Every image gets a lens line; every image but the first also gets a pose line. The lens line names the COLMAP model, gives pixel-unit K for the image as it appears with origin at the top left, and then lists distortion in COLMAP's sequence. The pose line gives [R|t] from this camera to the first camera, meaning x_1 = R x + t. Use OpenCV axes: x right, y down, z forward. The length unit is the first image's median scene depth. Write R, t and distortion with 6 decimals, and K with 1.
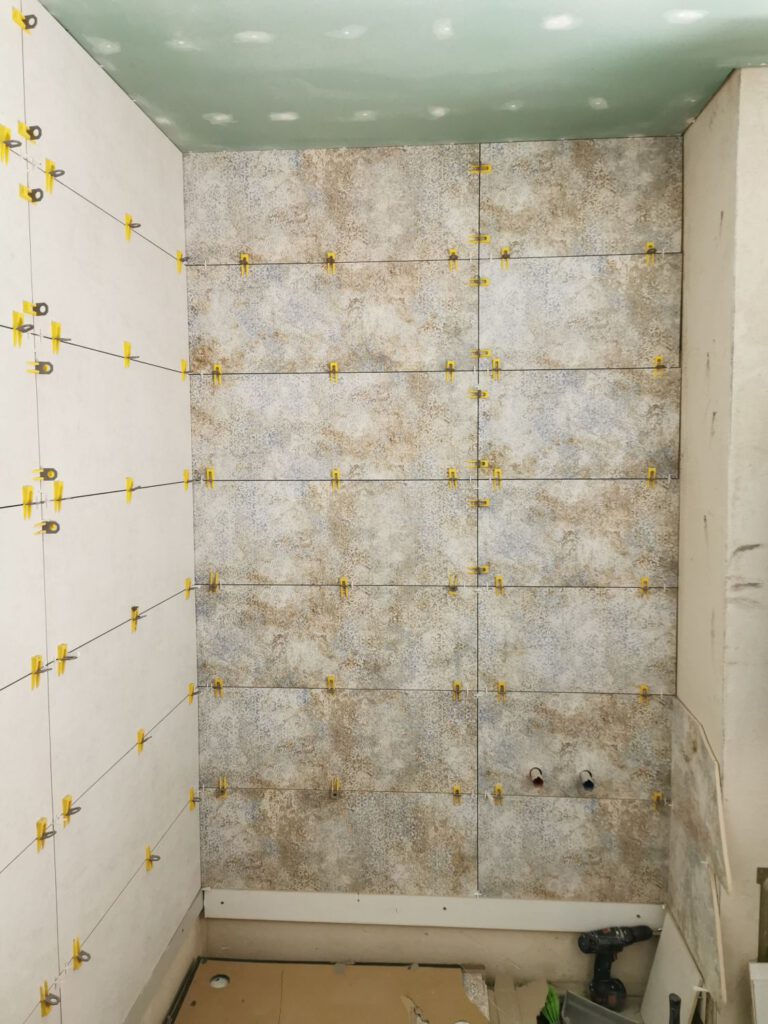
lens RADIAL K [[799.7, 0, 390.9], [0, 799.7, 511.3], [0, 0, 1]] dist [0.082519, -0.101766]
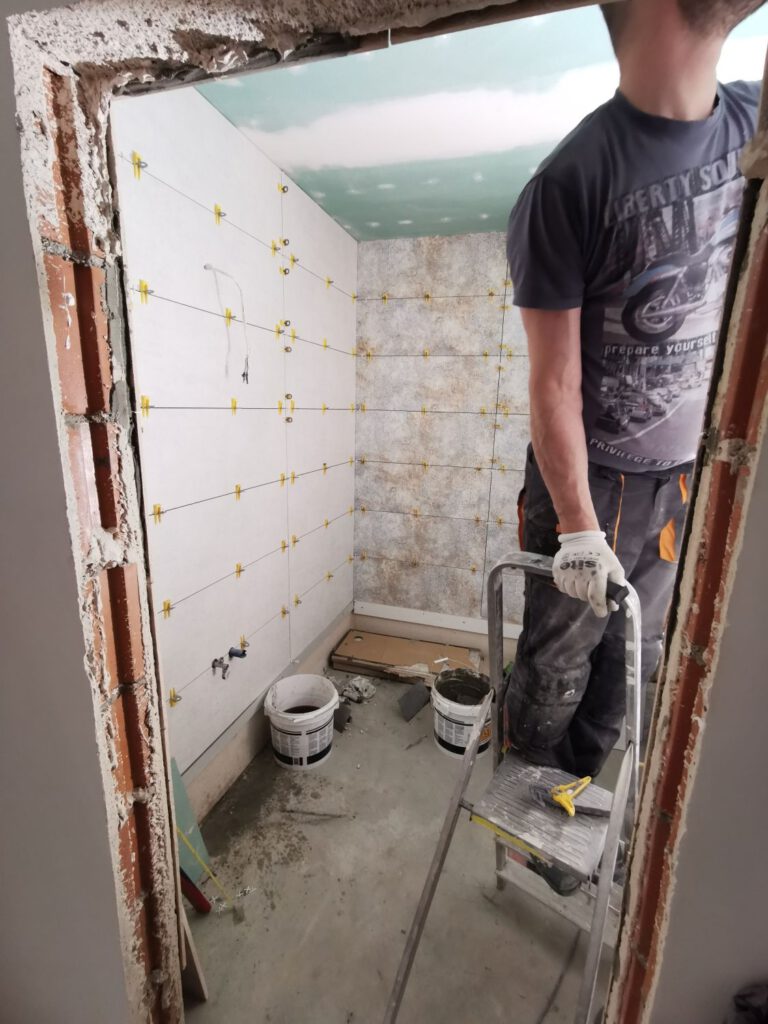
lens RADIAL K [[475.6, 0, 390.0], [0, 475.6, 517.4], [0, 0, 1]] dist [-0.009023, 0.013306]
pose [[0.976775, 0.080866, -0.198421, 0.105040], [-0.051836, 0.987722, 0.147371, 0.051860], [0.207902, -0.133663, 0.968974, -0.202969]]
